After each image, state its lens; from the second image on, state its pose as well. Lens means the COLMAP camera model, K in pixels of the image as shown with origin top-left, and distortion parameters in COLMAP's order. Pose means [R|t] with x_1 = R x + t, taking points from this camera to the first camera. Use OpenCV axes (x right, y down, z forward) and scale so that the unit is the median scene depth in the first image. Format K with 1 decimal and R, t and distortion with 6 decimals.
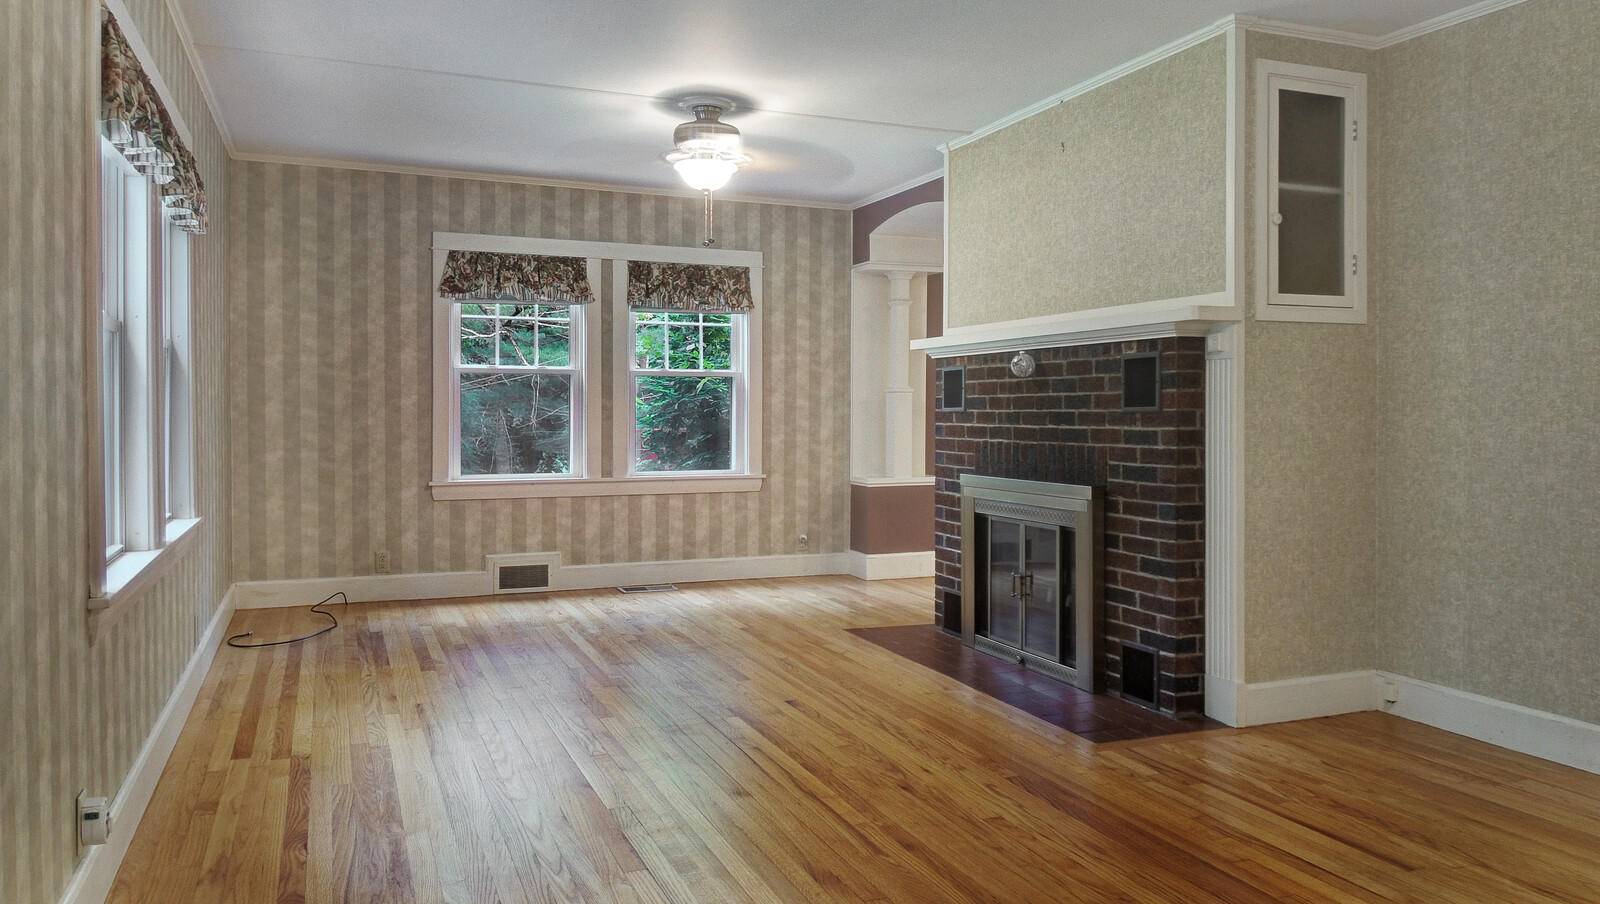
lens RADIAL K [[1140.5, 0, 804.8], [0, 1140.5, 430.9], [0, 0, 1]] dist [0.002348, -0.005178]
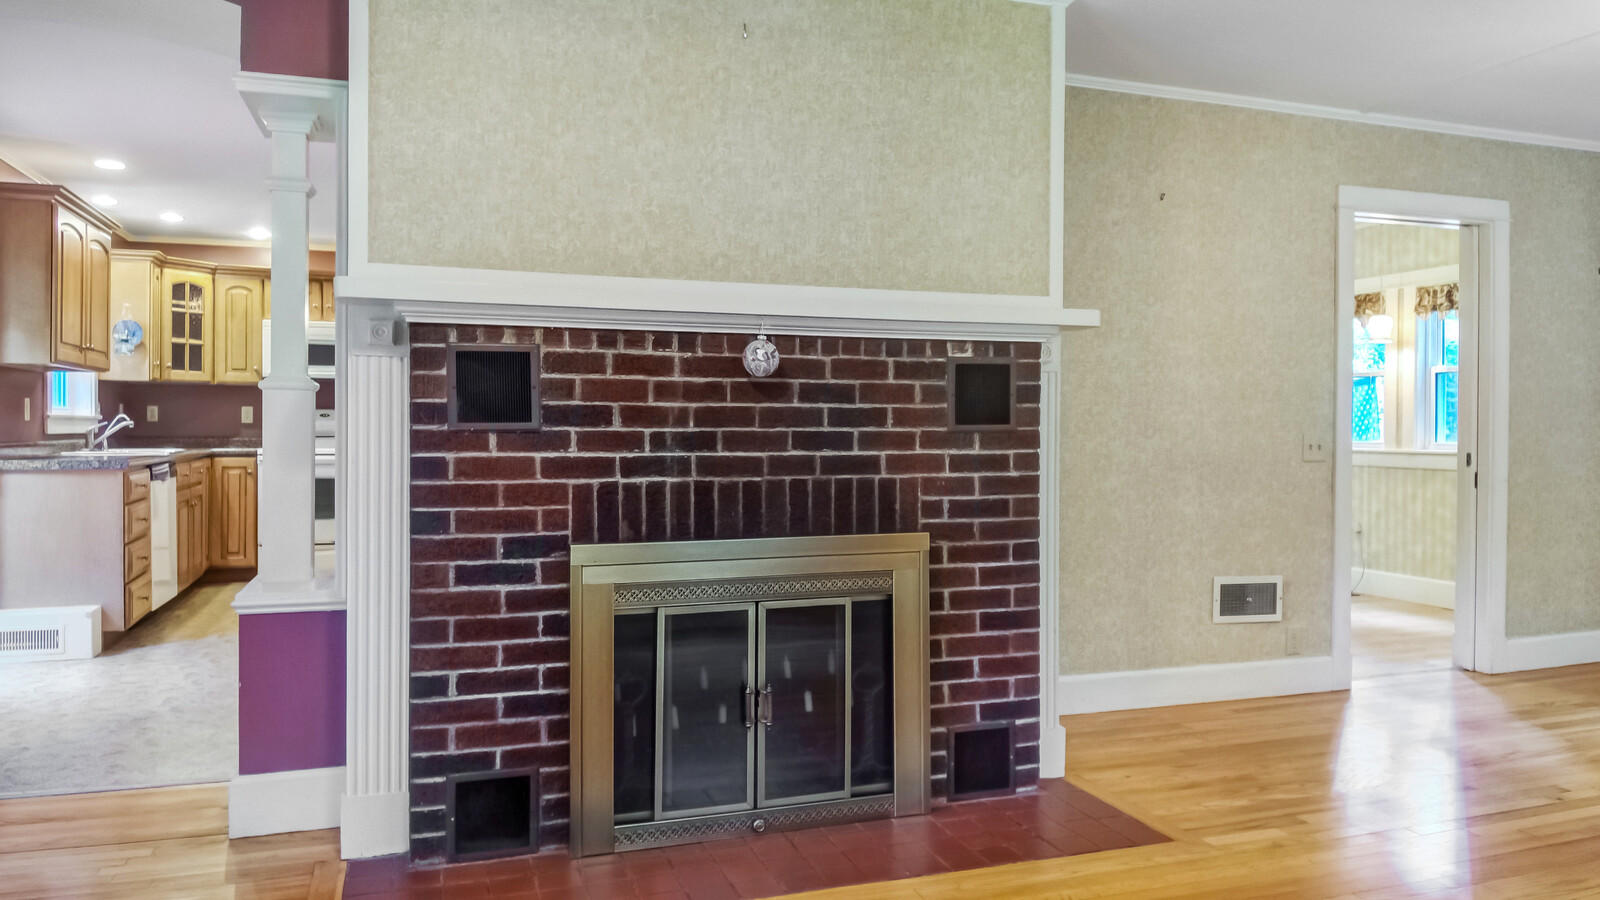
lens RADIAL K [[1106.9, 0, 793.9], [0, 1106.9, 437.4], [0, 0, 1]] dist [0.062740, -0.107877]
pose [[0.048003, -0.010885, 0.998788, -0.452507], [0.014605, 0.999841, 0.010194, -0.020528], [-0.998740, 0.014098, 0.048154, 1.014805]]
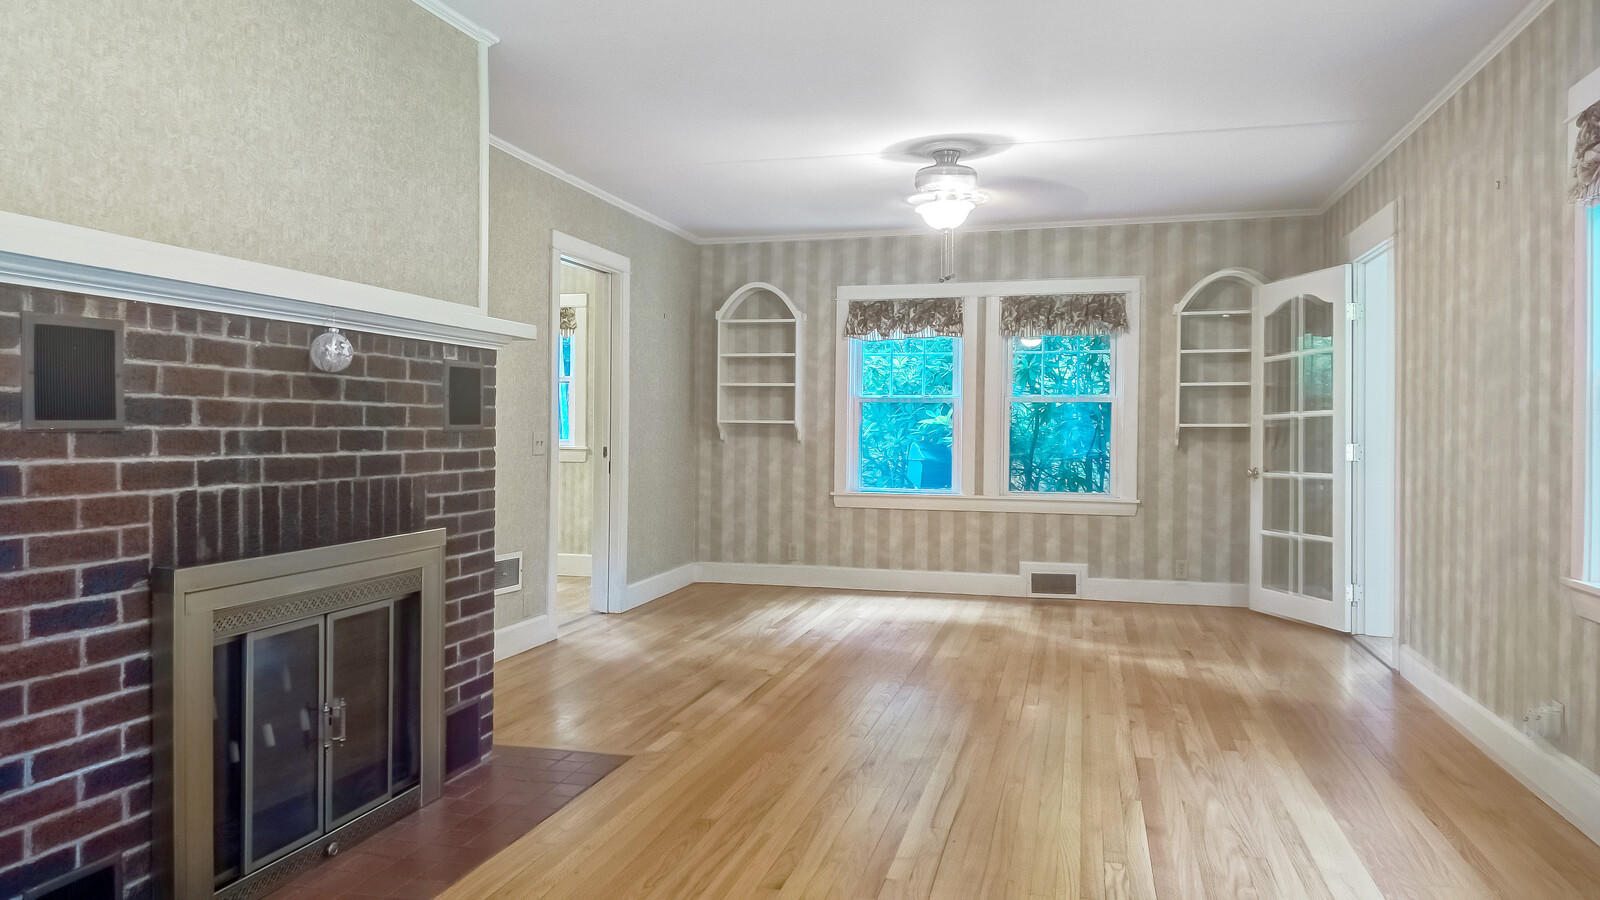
lens RADIAL K [[1106.9, 0, 793.9], [0, 1106.9, 437.4], [0, 0, 1]] dist [0.062740, -0.107877]
pose [[-0.800754, -0.012317, 0.598866, -0.373487], [0.001380, 0.999748, 0.022408, -0.027626], [-0.598992, 0.018770, -0.800535, 1.408813]]
